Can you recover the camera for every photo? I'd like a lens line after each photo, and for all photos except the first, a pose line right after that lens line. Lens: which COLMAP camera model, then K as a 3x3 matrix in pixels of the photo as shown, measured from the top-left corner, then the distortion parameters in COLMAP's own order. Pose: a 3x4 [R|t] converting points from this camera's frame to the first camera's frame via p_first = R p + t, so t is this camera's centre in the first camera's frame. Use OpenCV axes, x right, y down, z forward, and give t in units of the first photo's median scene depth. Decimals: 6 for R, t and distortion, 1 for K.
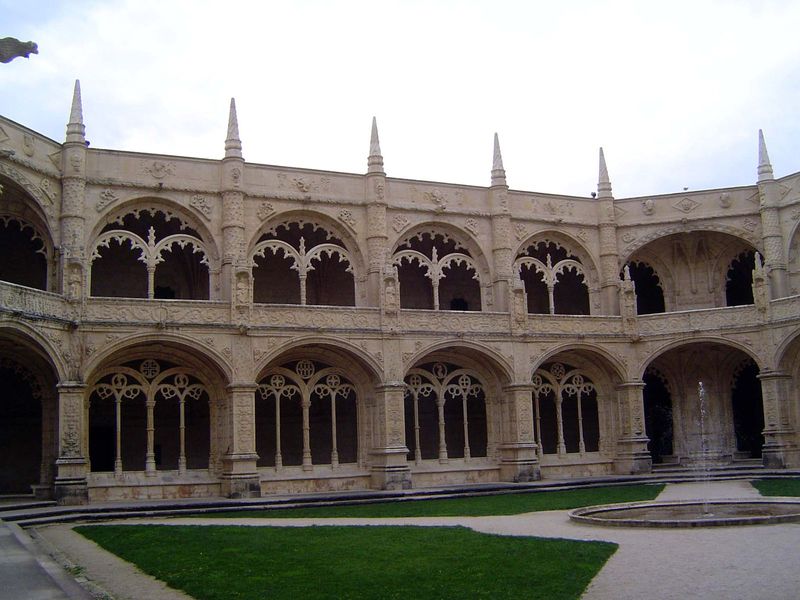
lens RADIAL K [[919.9, 0, 379.8], [0, 919.9, 289.1], [0, 0, 1]] dist [-0.129961, 0.000000]
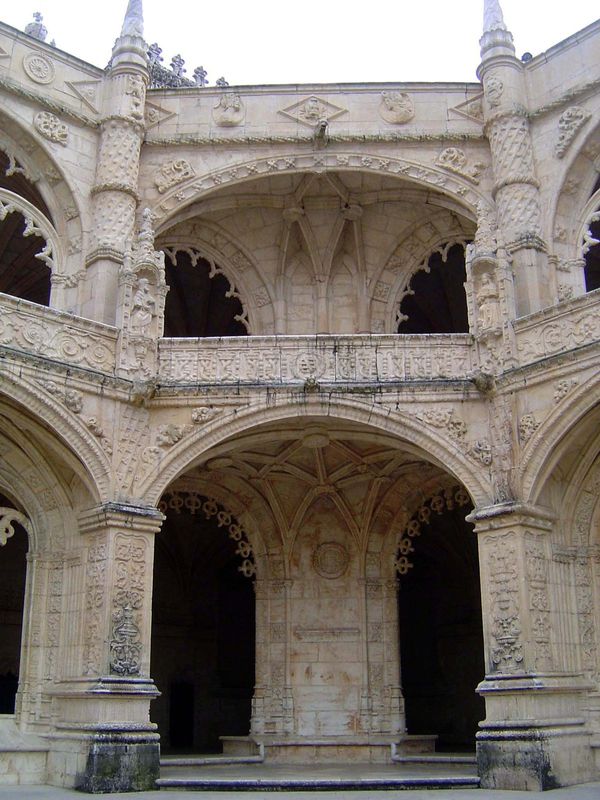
lens RADIAL K [[919.9, 0, 303.7], [0, 919.9, 399.1], [0, 0, 1]] dist [-0.129961, 0.000000]
pose [[0.295329, -0.280552, -0.913275, 0.060729], [0.158366, 0.957064, -0.242792, 0.145519], [0.942179, -0.072928, 0.327078, 0.755742]]
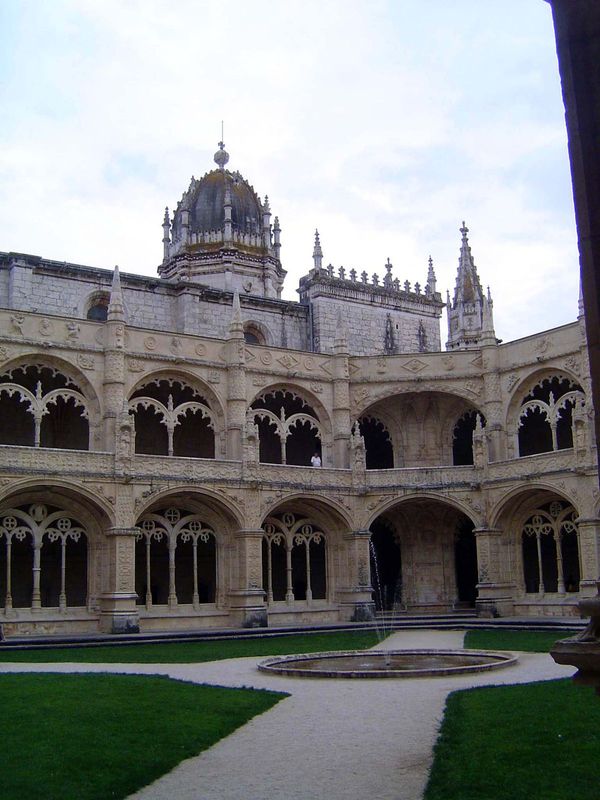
lens RADIAL K [[919.9, 0, 297.4], [0, 919.9, 394.1], [0, 0, 1]] dist [-0.129961, 0.000000]
pose [[0.165835, -0.169427, -0.971490, 0.976849], [0.185833, 0.972851, -0.137942, 0.044133], [0.968486, -0.157659, 0.192818, 0.490310]]
